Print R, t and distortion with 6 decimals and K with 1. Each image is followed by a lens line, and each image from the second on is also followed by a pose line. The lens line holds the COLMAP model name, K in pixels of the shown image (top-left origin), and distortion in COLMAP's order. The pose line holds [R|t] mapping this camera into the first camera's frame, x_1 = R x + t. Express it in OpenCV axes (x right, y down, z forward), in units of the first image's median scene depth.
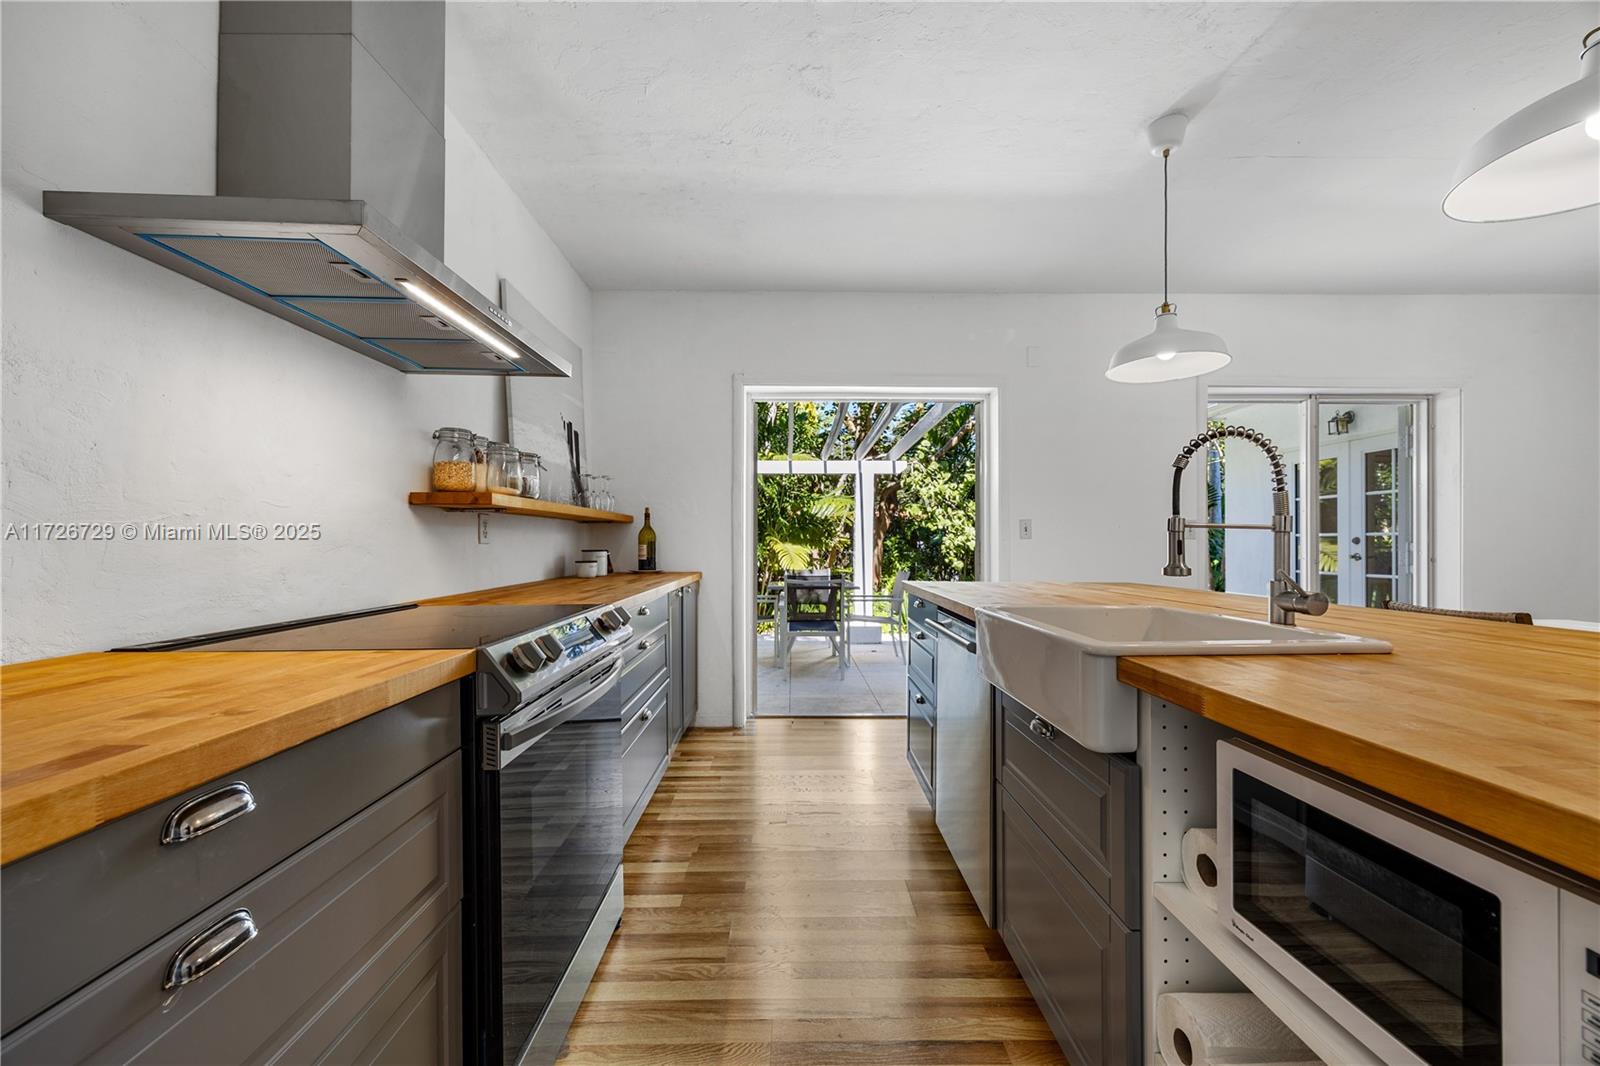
lens RADIAL K [[630.8, 0, 798.5], [0, 630.8, 541.8], [0, 0, 1]] dist [0.004250, 0.000321]
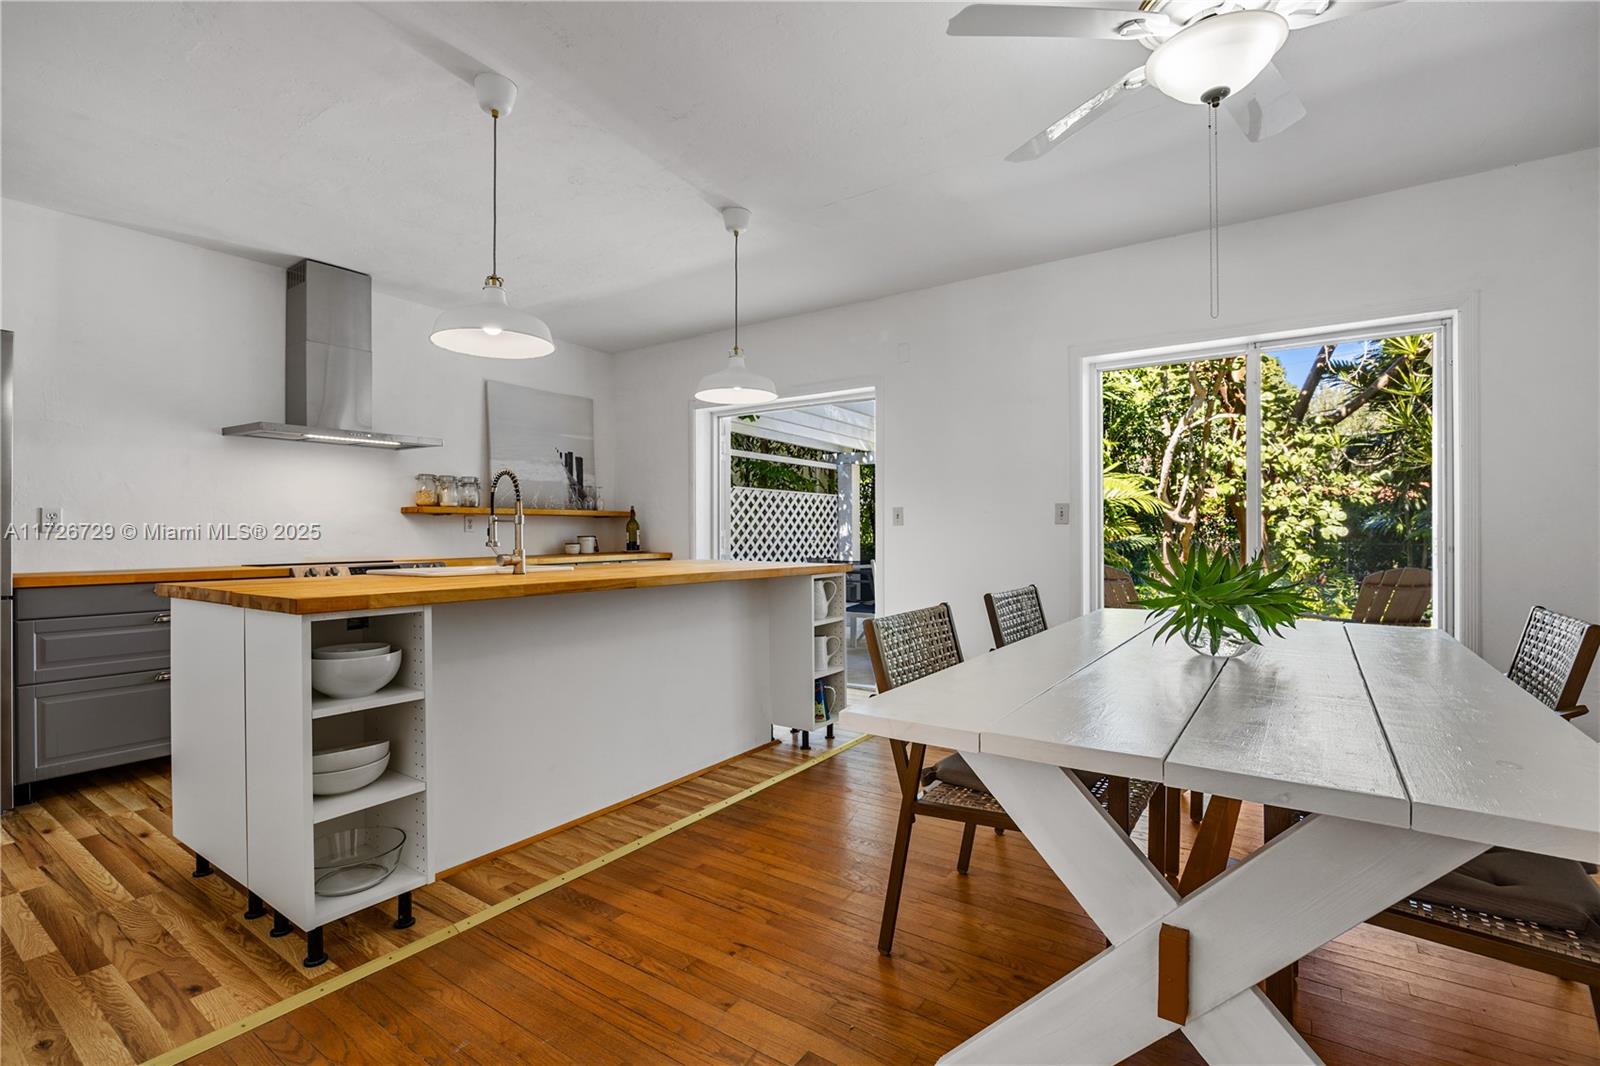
lens RADIAL K [[723.9, 0, 801.1], [0, 723.9, 533.5], [0, 0, 1]] dist [-0.004664, -0.000270]
pose [[0.810529, -0.003831, -0.585686, 0.281831], [0.005813, 0.999982, 0.001504, 0.001928], [0.585669, -0.004624, 0.810537, -0.024641]]
